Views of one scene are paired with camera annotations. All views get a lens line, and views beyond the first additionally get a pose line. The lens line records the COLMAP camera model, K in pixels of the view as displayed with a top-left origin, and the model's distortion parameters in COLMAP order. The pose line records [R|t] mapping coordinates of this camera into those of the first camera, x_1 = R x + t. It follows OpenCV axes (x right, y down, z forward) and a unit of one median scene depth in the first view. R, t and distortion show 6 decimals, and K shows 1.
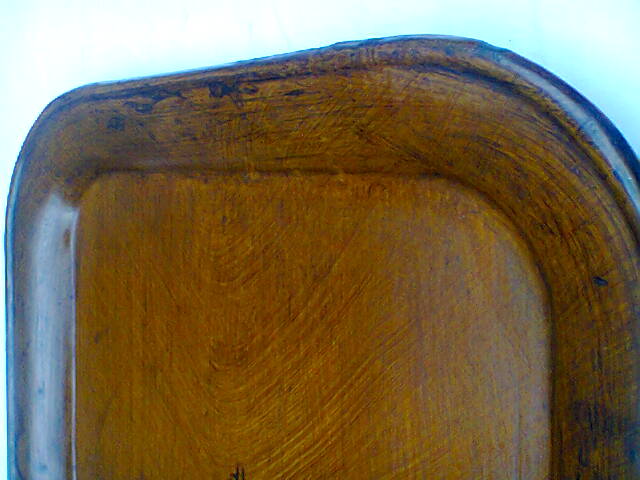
lens RADIAL K [[671.5, 0, 322.5], [0, 671.5, 241.1], [0, 0, 1]] dist [0.158484, -0.389738]
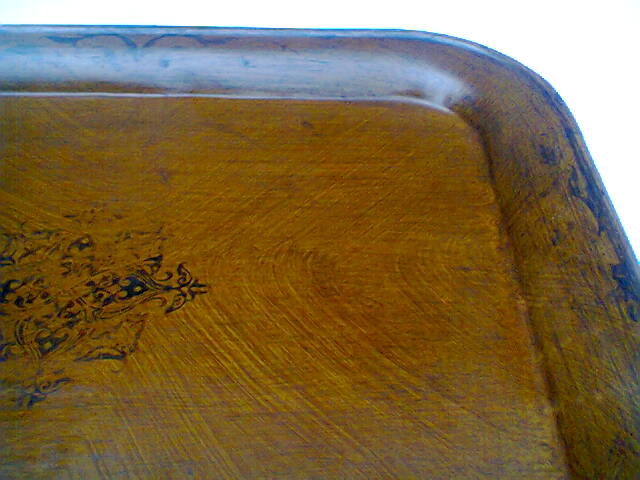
lens RADIAL K [[671.5, 0, 322.5], [0, 671.5, 241.1], [0, 0, 1]] dist [0.158484, -0.389738]
pose [[0.012181, 0.998252, -0.057828, -0.137500], [-0.996812, 0.007562, -0.079425, 0.258482], [-0.078849, 0.058611, 0.995162, 0.050014]]
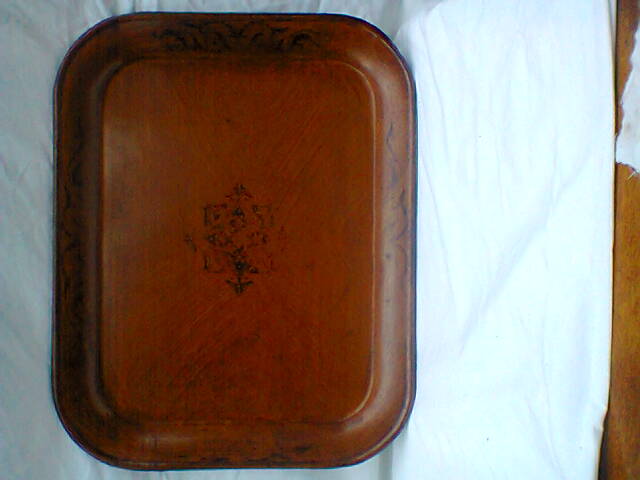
lens RADIAL K [[671.5, 0, 322.5], [0, 671.5, 241.1], [0, 0, 1]] dist [0.158484, -0.389738]
pose [[-0.762025, 0.003294, 0.647539, -1.921167], [-0.062170, -0.995740, -0.068097, 0.687284], [0.644556, -0.092149, 0.758984, -0.575438]]
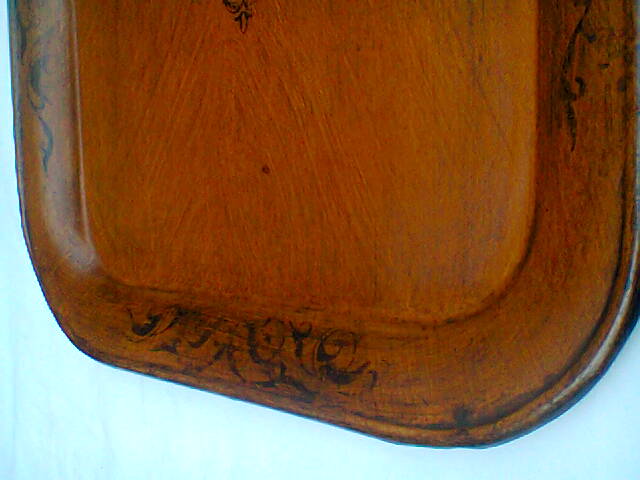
lens RADIAL K [[671.5, 0, 322.5], [0, 671.5, 241.1], [0, 0, 1]] dist [0.158484, -0.389738]
pose [[0.999219, -0.039432, -0.002461, -0.017458], [0.039417, 0.999206, -0.005774, 1.094411], [0.002687, 0.005673, 0.999980, 0.009951]]
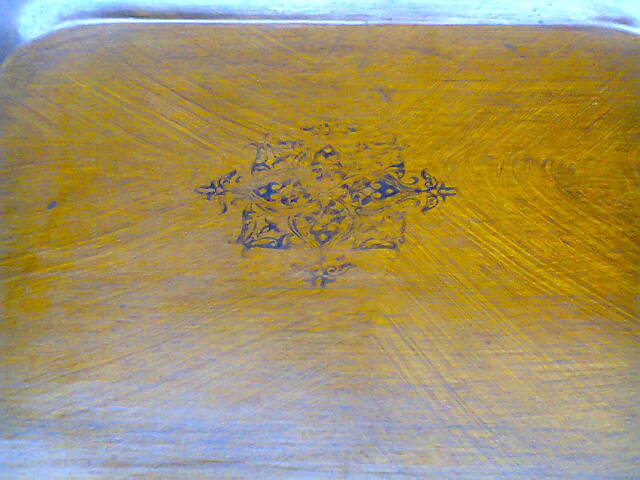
lens RADIAL K [[671.5, 0, 322.5], [0, 671.5, 241.1], [0, 0, 1]] dist [0.158484, -0.389738]
pose [[-0.000877, 0.999705, -0.024277, -0.024587], [-0.999476, -0.001662, -0.032338, 0.587630], [-0.032369, 0.024236, 0.999182, 0.011541]]
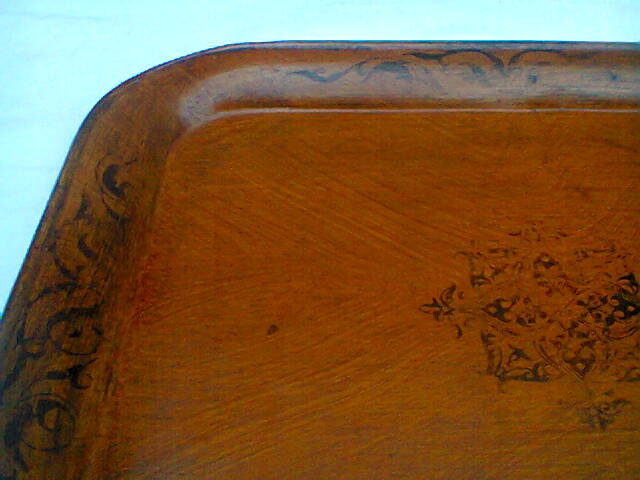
lens RADIAL K [[671.5, 0, 322.5], [0, 671.5, 241.1], [0, 0, 1]] dist [0.158484, -0.389738]
pose [[0.014683, 0.998344, -0.055615, -0.177983], [-0.996719, 0.010185, -0.080301, 0.976753], [-0.079601, 0.056611, 0.995218, 0.096409]]
